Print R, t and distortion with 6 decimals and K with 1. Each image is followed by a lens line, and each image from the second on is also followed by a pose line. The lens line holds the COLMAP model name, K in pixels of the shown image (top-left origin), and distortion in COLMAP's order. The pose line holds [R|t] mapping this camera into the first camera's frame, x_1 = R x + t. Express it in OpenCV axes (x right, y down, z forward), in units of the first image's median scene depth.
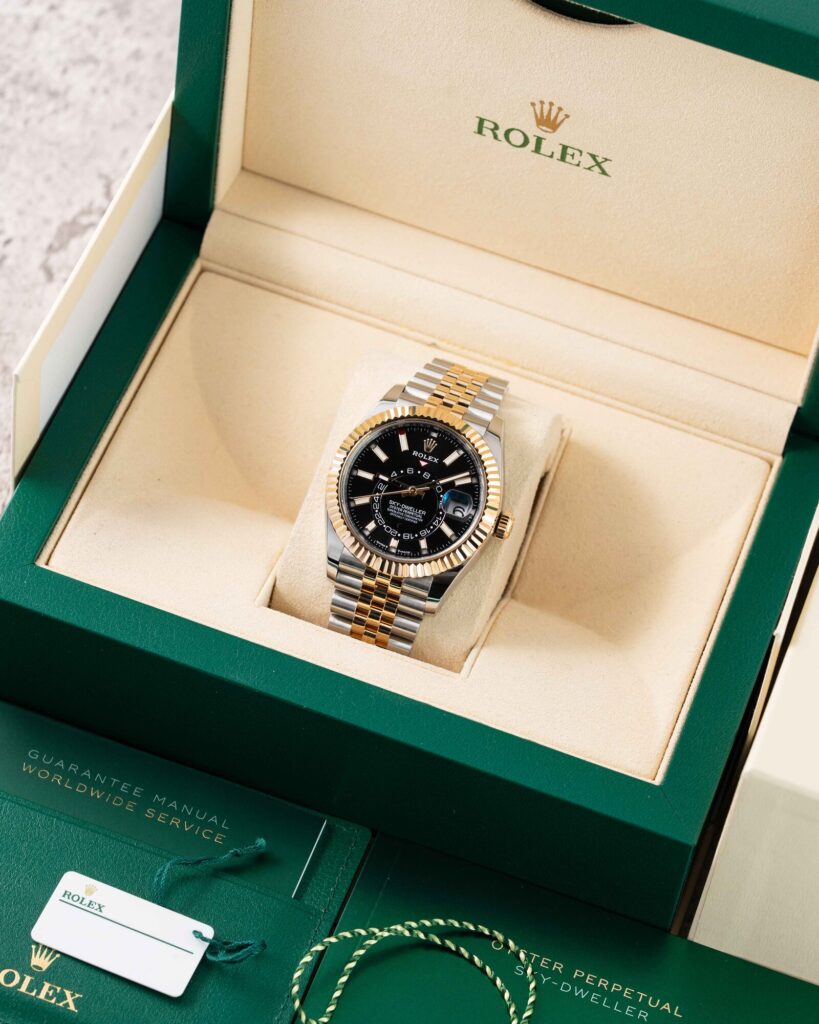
lens RADIAL K [[4358.2, 0, 409.5], [0, 4358.2, 512.0], [0, 0, 1]] dist [-0.088527, 0.609119]
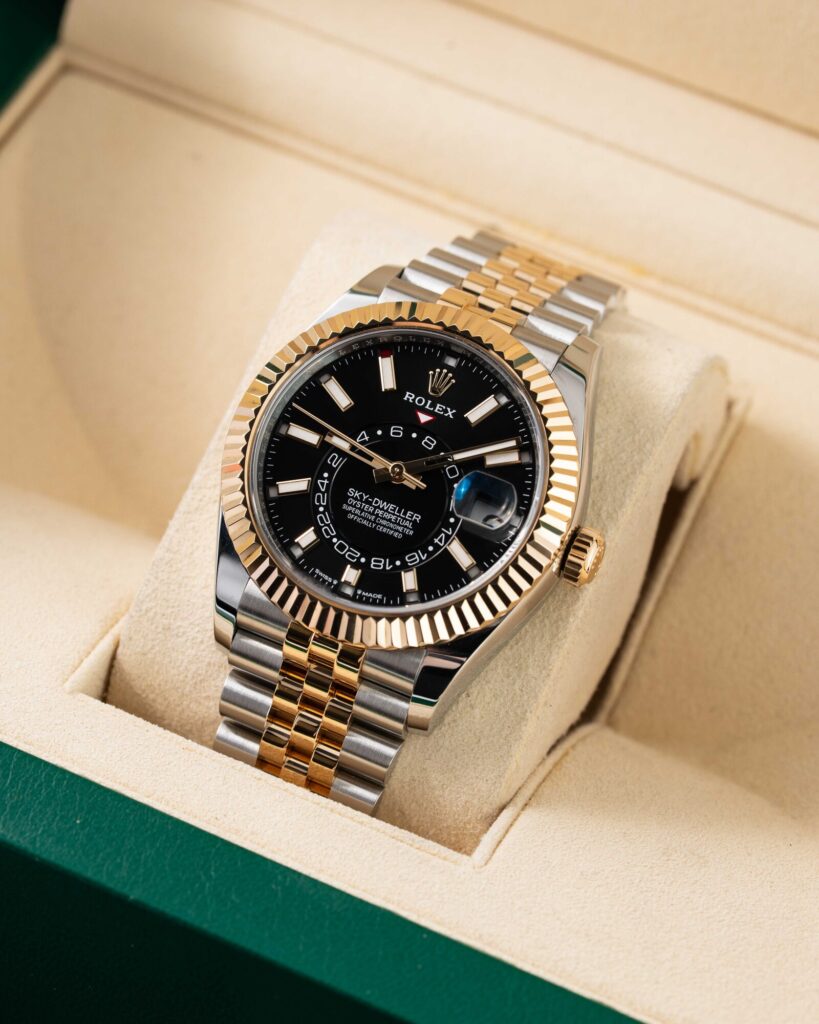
lens RADIAL K [[4358.2, 0, 409.5], [0, 4358.2, 512.0], [0, 0, 1]] dist [-0.088527, 0.609119]
pose [[0.993803, 0.058931, -0.094247, 0.047896], [-0.067315, 0.993807, -0.088408, 0.042252], [0.088453, 0.094204, 0.991616, 0.518975]]
